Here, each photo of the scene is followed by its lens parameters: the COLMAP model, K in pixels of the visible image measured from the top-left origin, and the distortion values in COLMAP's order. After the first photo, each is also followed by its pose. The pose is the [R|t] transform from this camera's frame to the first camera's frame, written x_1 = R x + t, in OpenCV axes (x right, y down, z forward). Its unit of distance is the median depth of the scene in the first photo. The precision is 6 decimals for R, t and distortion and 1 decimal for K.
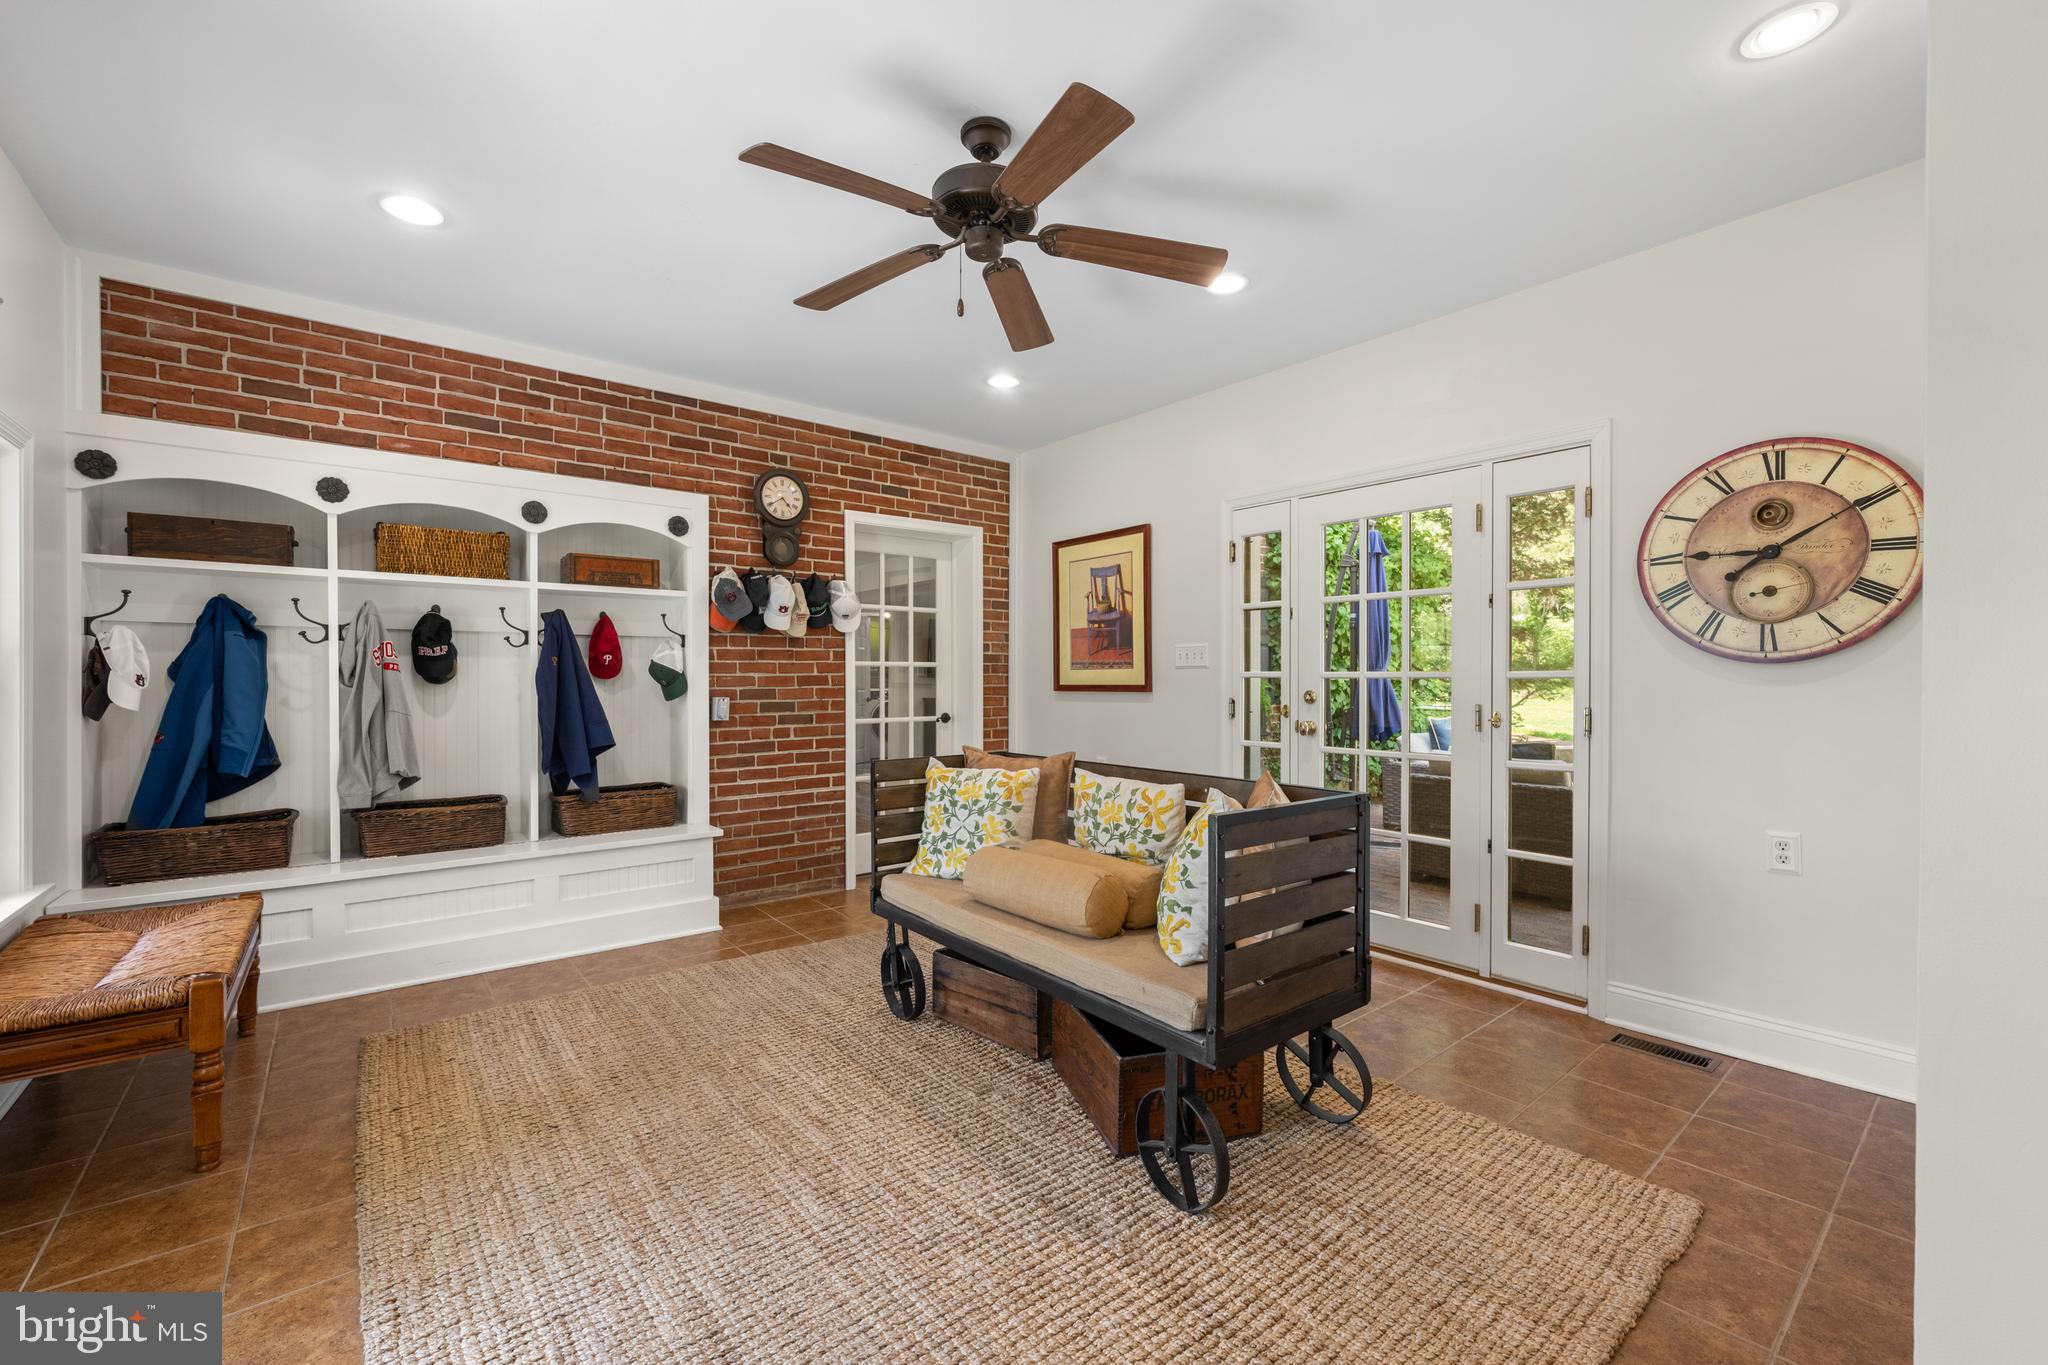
lens RADIAL K [[854.4, 0, 1024.6], [0, 854.4, 683.5], [0, 0, 1]] dist [-0.001392, -0.000409]
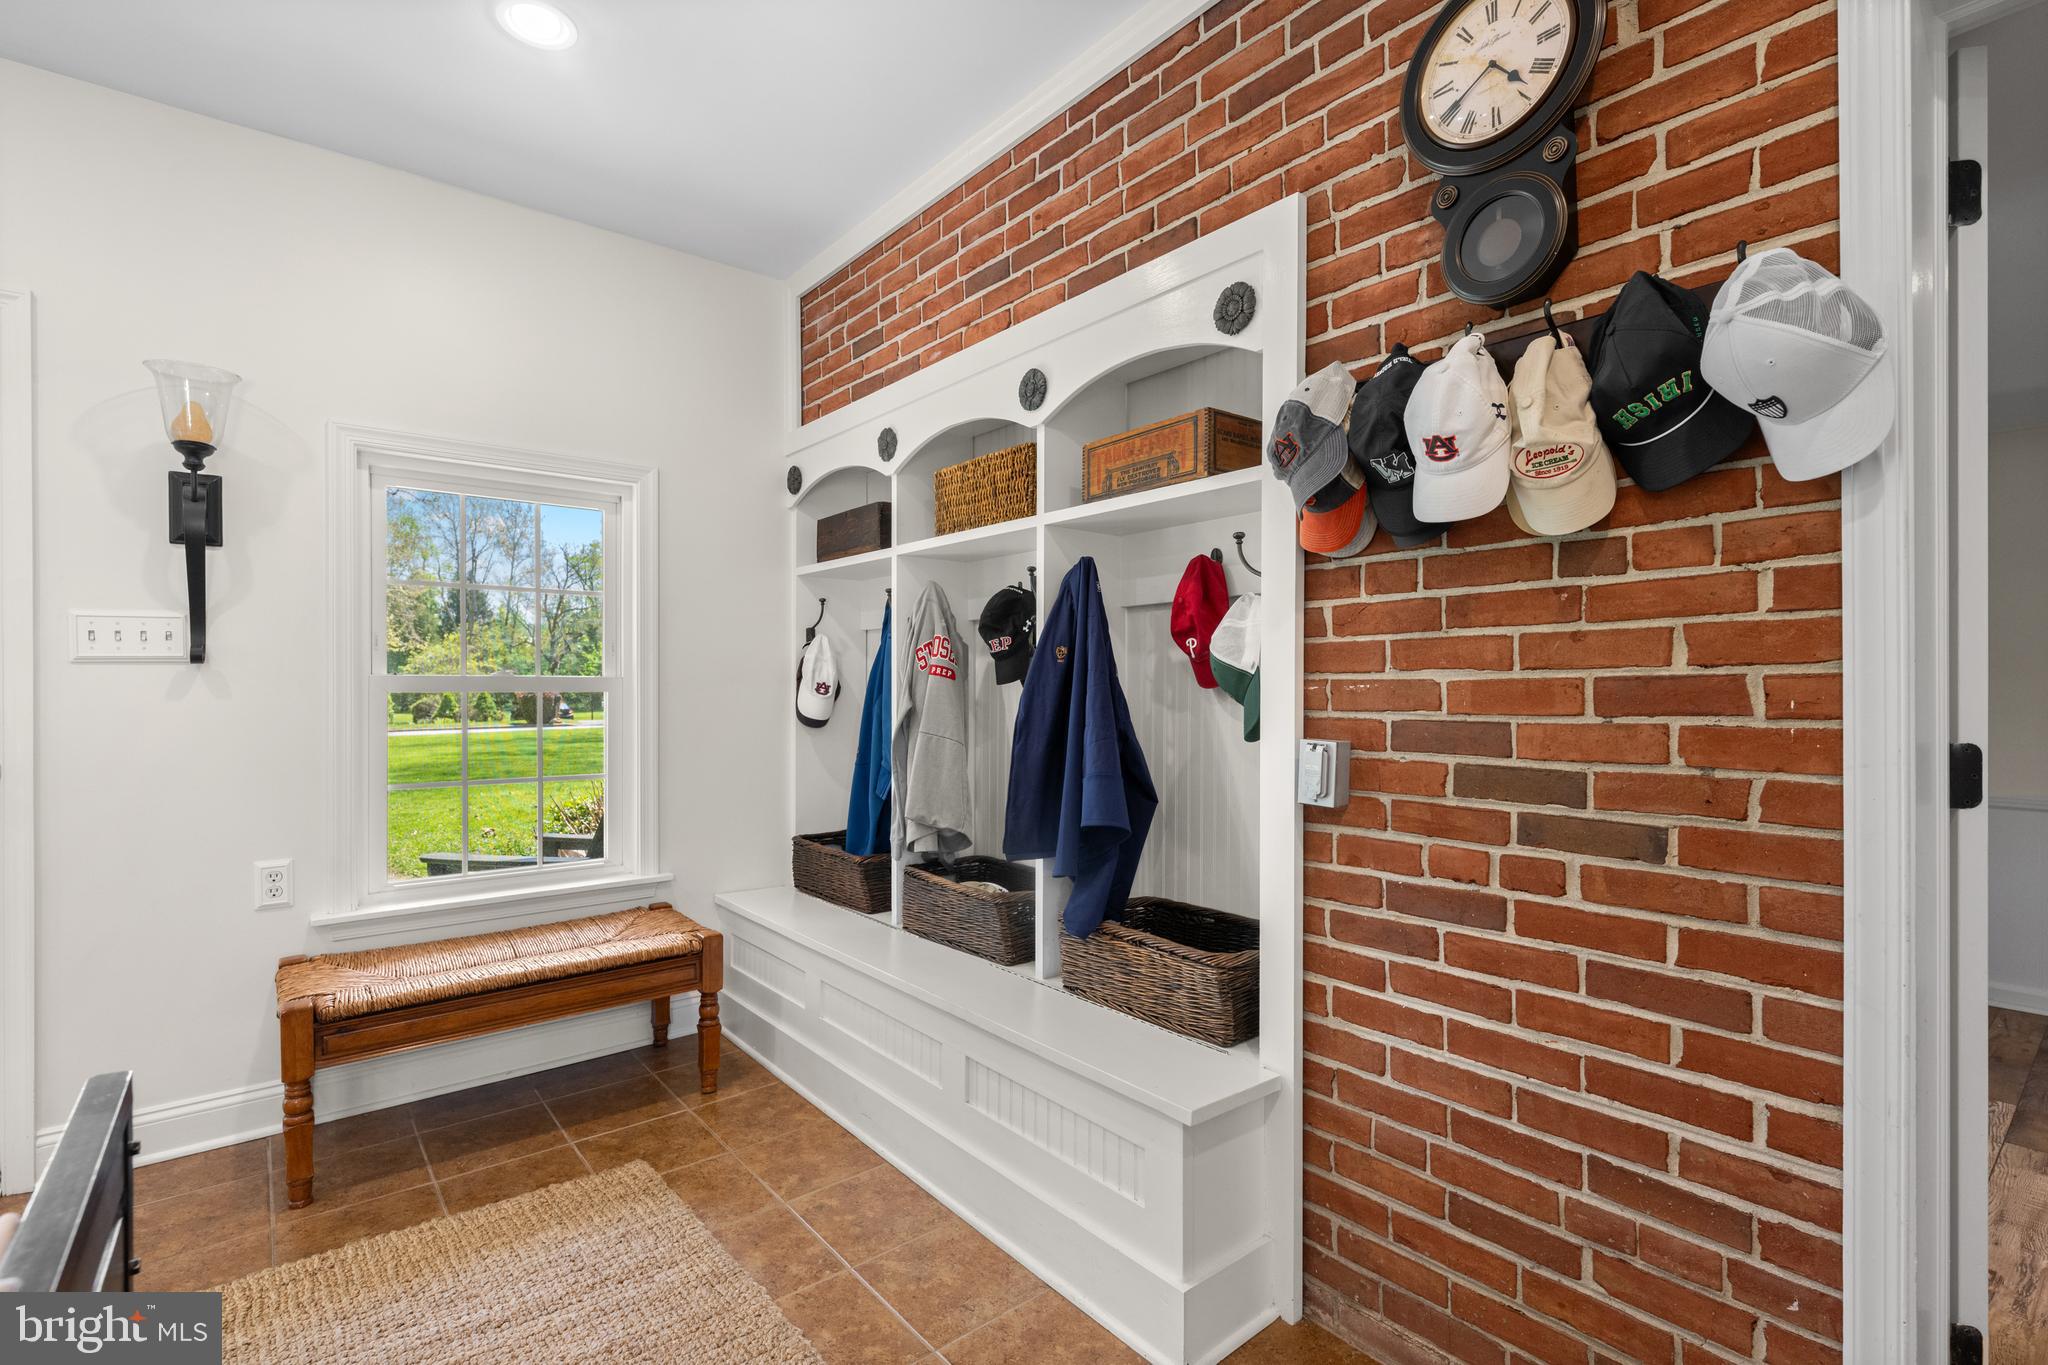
lens RADIAL K [[944.2, 0, 1022.0], [0, 944.2, 684.5], [0, 0, 1]] dist [-0.007930, -0.000326]
pose [[-0.008024, 0.002283, -0.999965, 0.037356], [-0.002176, 0.999995, 0.002301, -0.007504], [0.999965, 0.002195, -0.008019, 0.857207]]
